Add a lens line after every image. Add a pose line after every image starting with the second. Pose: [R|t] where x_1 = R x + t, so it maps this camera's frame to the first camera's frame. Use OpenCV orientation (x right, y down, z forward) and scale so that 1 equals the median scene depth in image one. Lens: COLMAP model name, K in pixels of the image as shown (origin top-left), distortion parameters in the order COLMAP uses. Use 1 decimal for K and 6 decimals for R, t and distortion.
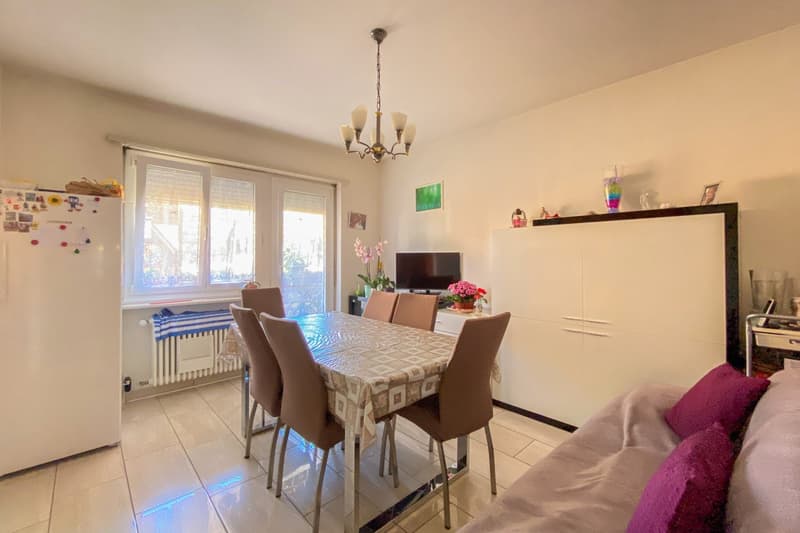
lens RADIAL K [[336.8, 0, 401.1], [0, 336.8, 242.3], [0, 0, 1]] dist [0.036148, -0.011293]
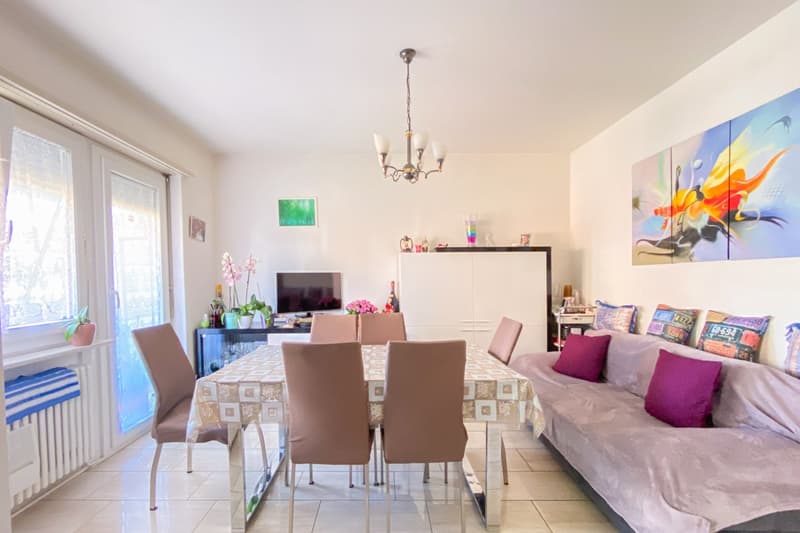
lens RADIAL K [[344.8, 0, 400.3], [0, 344.8, 273.1], [0, 0, 1]] dist [0.041376, -0.012503]
pose [[0.688398, 0.006392, 0.725305, -0.448895], [-0.030816, 0.999316, 0.020441, 0.005147], [-0.724678, -0.036423, 0.688124, 0.160522]]
